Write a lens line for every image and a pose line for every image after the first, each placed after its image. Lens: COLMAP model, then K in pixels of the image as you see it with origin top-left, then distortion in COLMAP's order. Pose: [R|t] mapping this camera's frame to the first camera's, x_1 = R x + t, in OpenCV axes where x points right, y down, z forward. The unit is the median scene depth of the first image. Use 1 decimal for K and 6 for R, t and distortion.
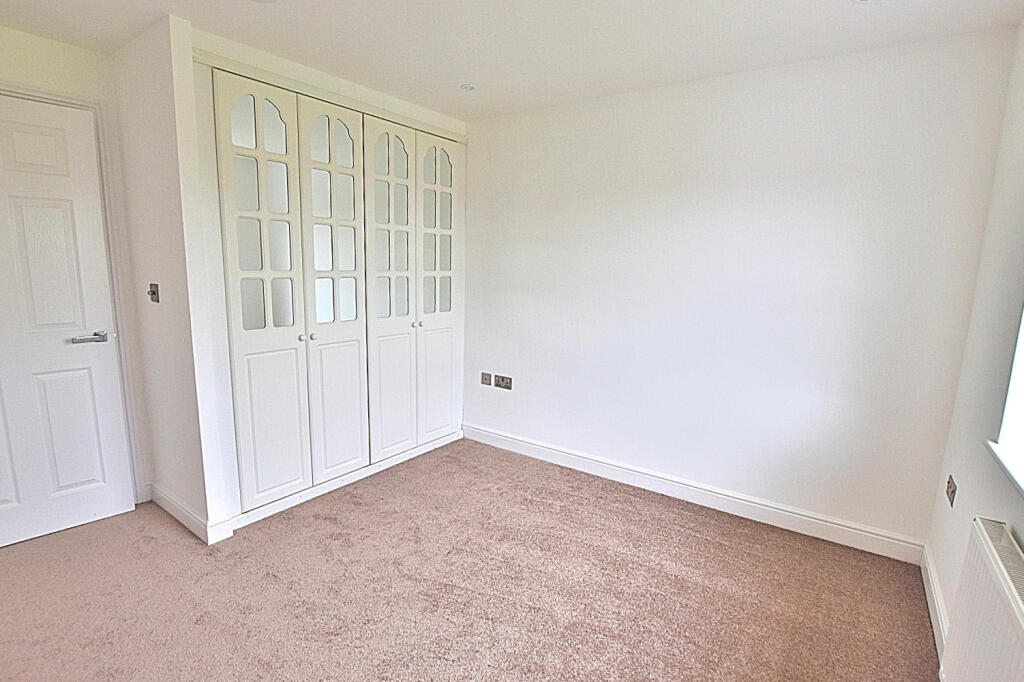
lens RADIAL K [[488.0, 0, 512.0], [0, 488.0, 341.0], [0, 0, 1]] dist [-0.001031, 0.000128]
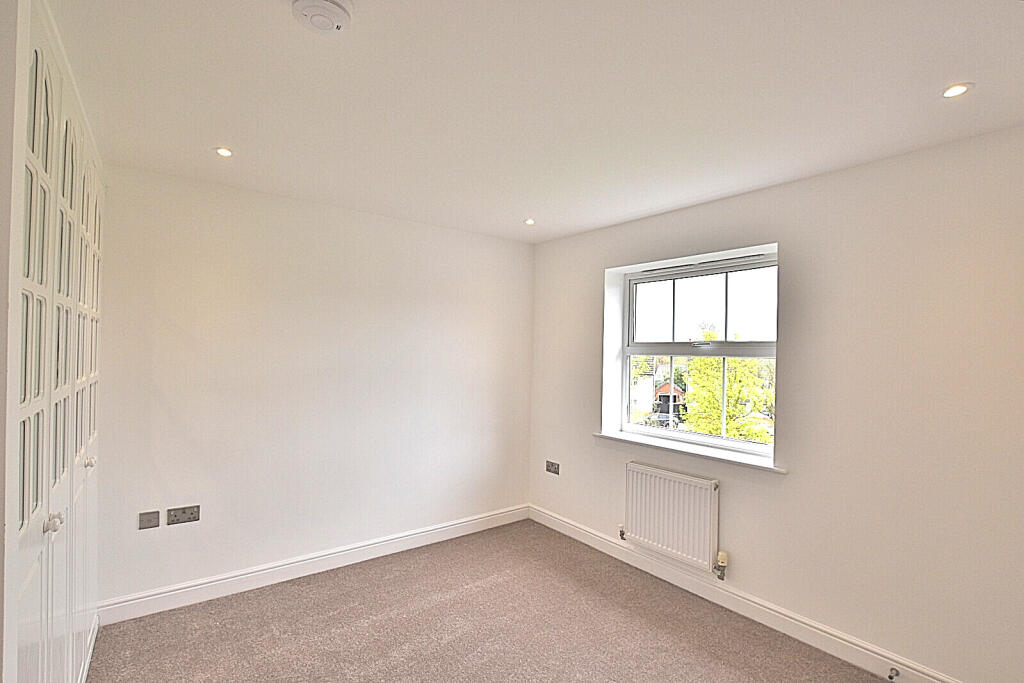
lens RADIAL K [[488.0, 0, 512.0], [0, 488.0, 341.5], [0, 0, 1]] dist [-0.001031, 0.000128]
pose [[0.310785, -0.014934, 0.950363, -0.601516], [0.126442, 0.991639, -0.025766, -0.101718], [-0.942033, 0.128174, 0.310074, 0.276117]]
